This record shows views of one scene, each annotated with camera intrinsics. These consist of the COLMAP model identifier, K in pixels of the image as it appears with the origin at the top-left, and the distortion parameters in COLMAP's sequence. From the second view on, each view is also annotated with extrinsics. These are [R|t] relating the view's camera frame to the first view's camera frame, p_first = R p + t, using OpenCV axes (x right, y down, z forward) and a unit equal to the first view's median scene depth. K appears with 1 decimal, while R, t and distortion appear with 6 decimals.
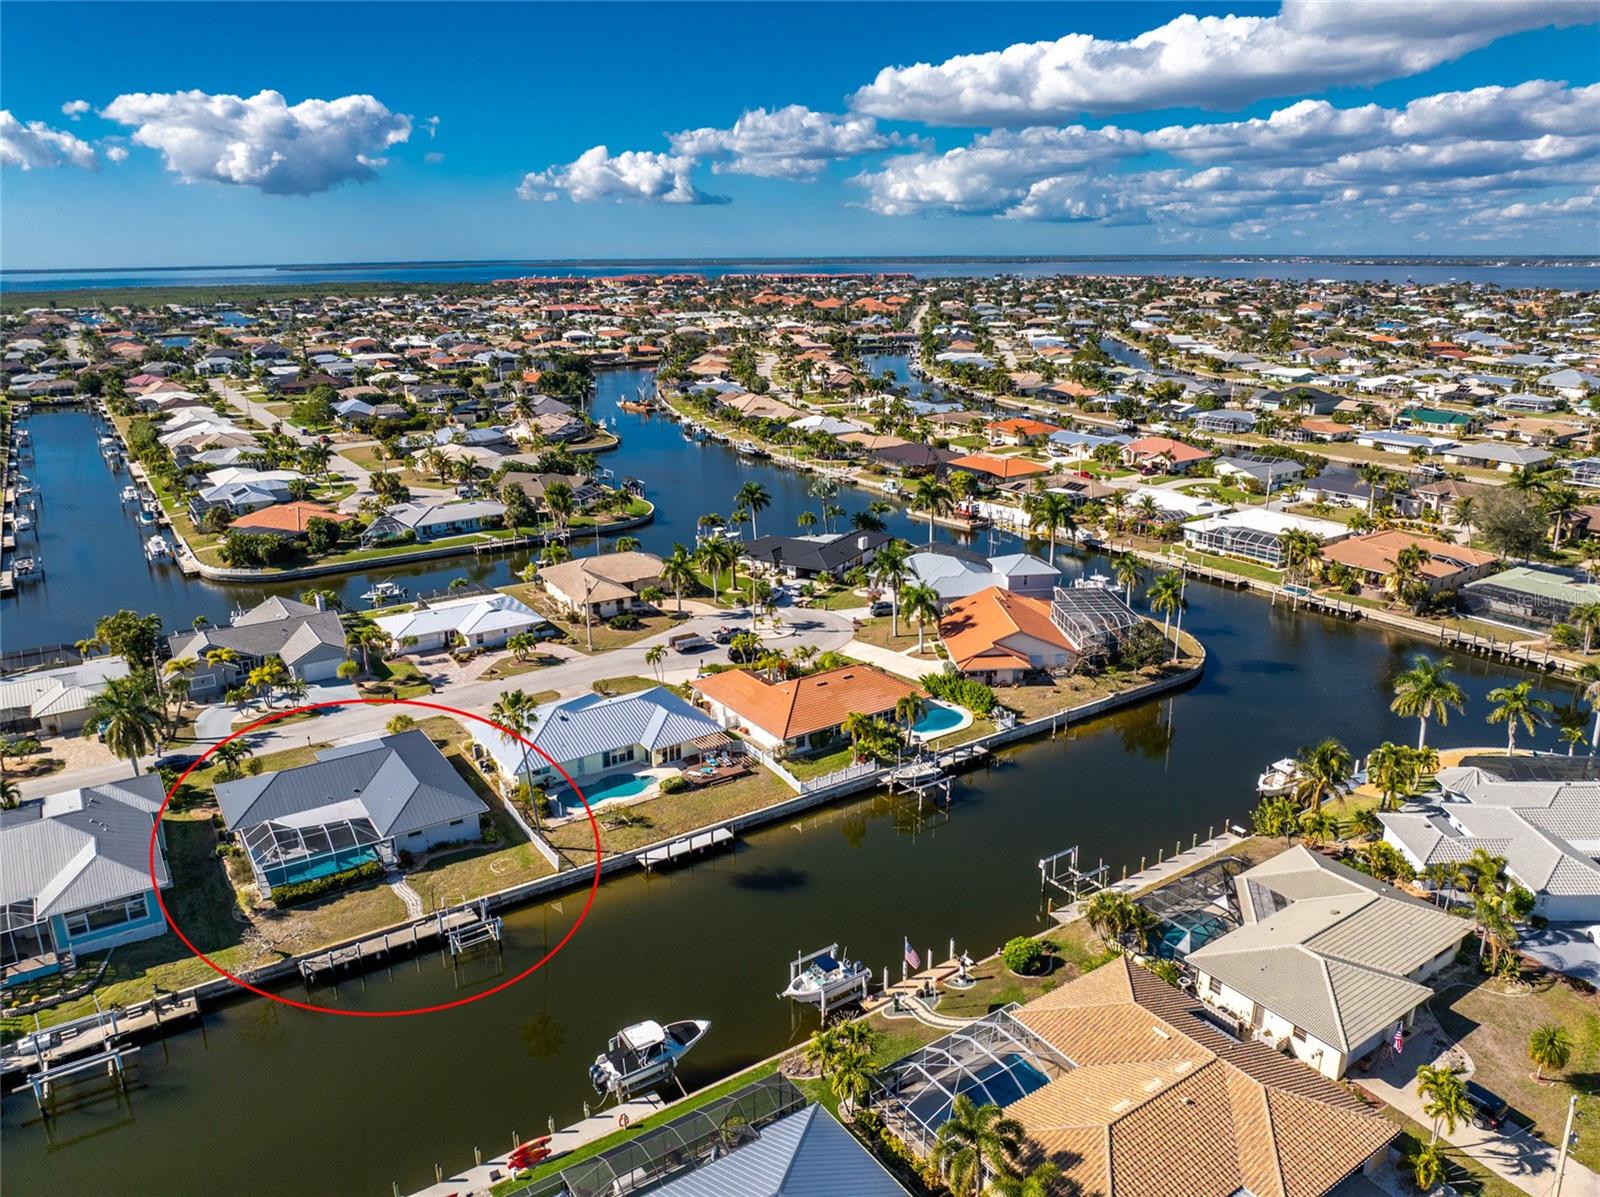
lens RADIAL K [[1127.2, 0, 803.3], [0, 1127.2, 594.4], [0, 0, 1]] dist [-0.034084, -0.001710]
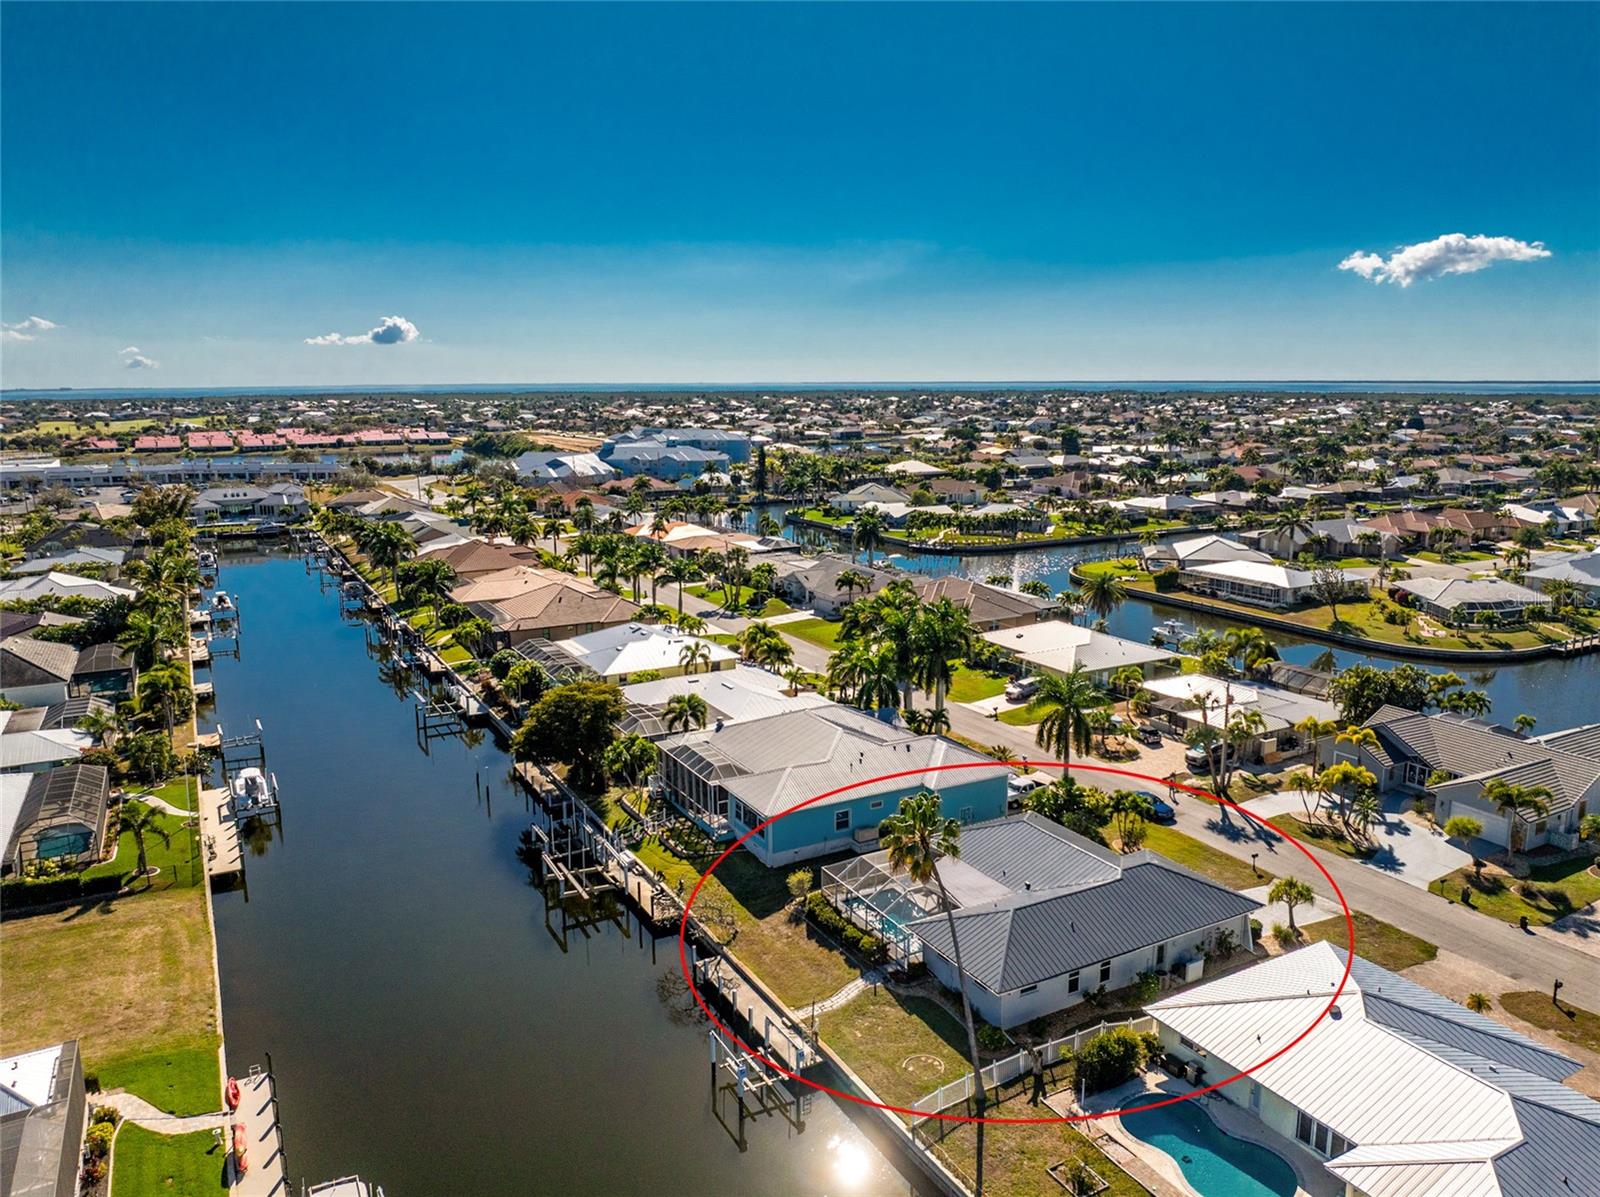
lens RADIAL K [[1143.1, 0, 807.6], [0, 1143.1, 593.3], [0, 0, 1]] dist [-0.036701, -0.001828]
pose [[-0.092780, 0.189794, -0.977430, 0.236781], [-0.280033, 0.937067, 0.208537, -0.092106], [0.955497, 0.293061, -0.033792, 0.682625]]
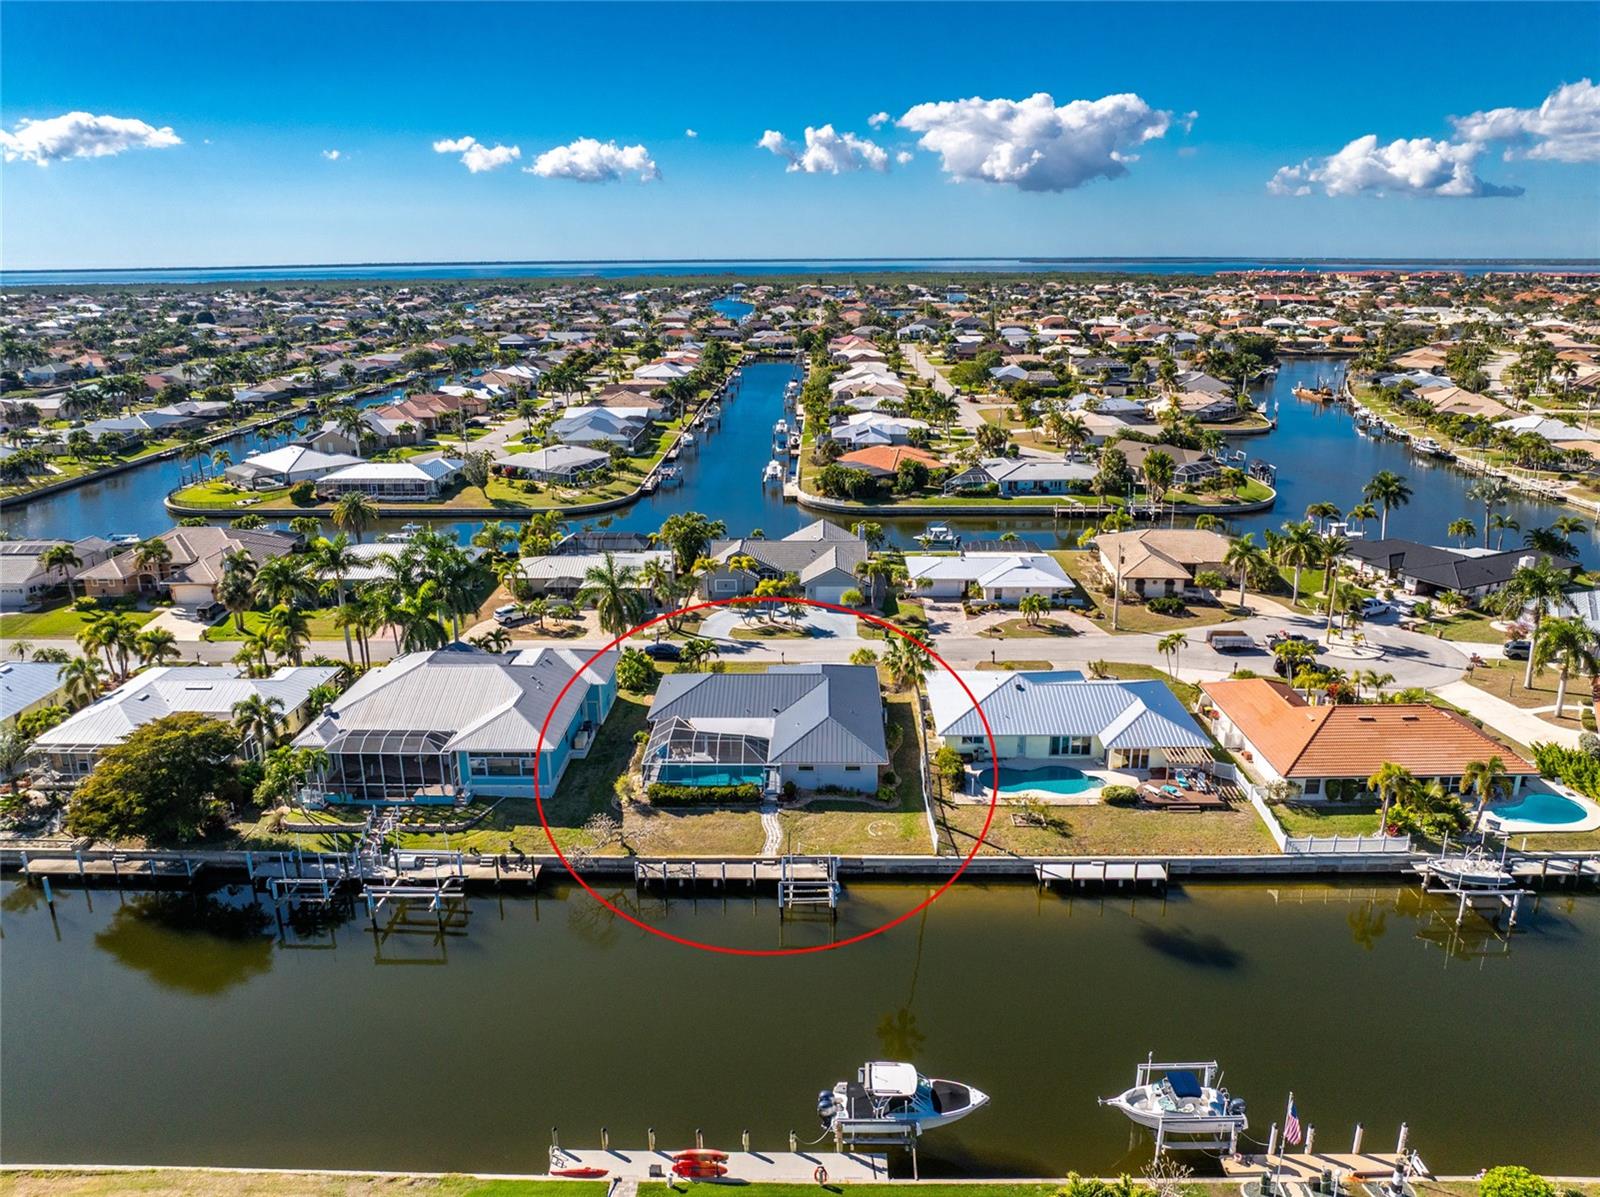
lens RADIAL K [[1127.2, 0, 803.3], [0, 1127.2, 594.4], [0, 0, 1]] dist [-0.034084, -0.001710]
pose [[0.819272, 0.166421, -0.548724, 0.100019], [-0.164722, 0.984927, 0.052779, 0.020902], [0.549236, 0.047147, 0.834336, 0.180197]]
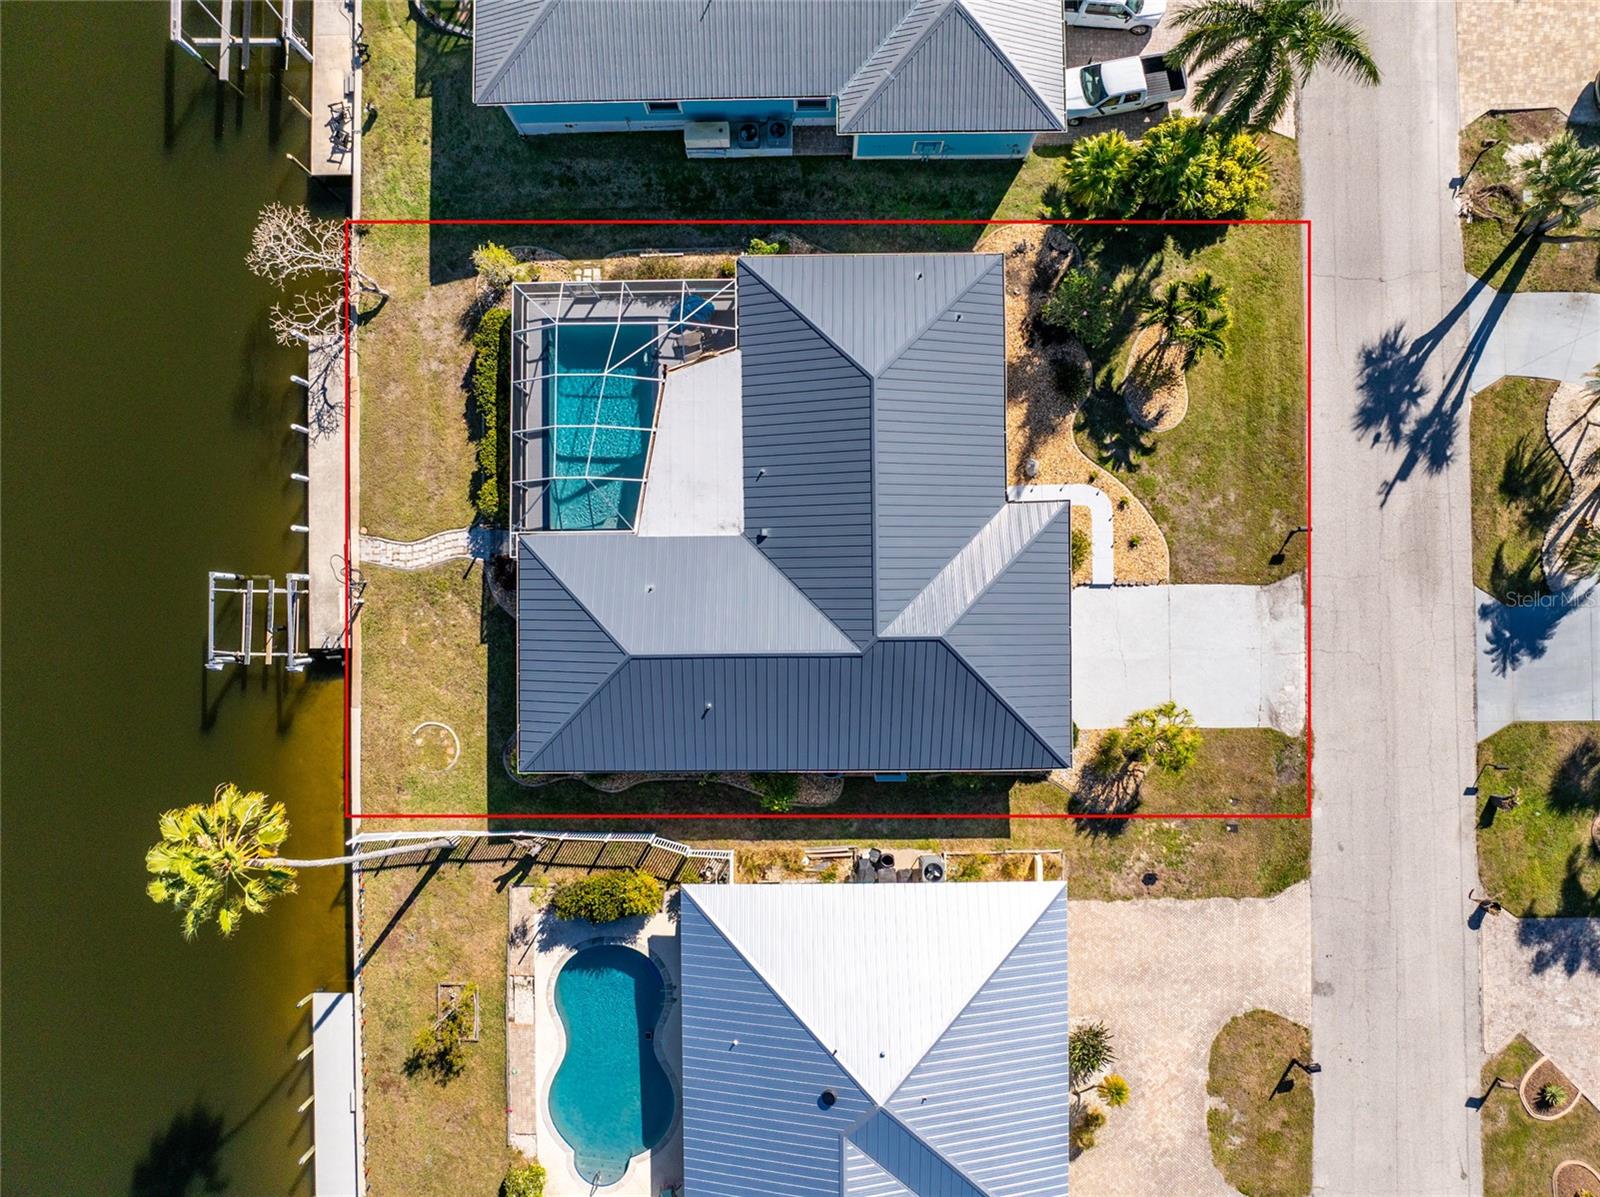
lens RADIAL K [[1127.2, 0, 803.3], [0, 1127.2, 594.4], [0, 0, 1]] dist [-0.034084, -0.001710]
pose [[-0.554080, 0.832459, -0.002707, -0.316961], [-0.229030, -0.149313, 0.961900, -0.197286], [0.800338, 0.533589, 0.273389, 0.742104]]
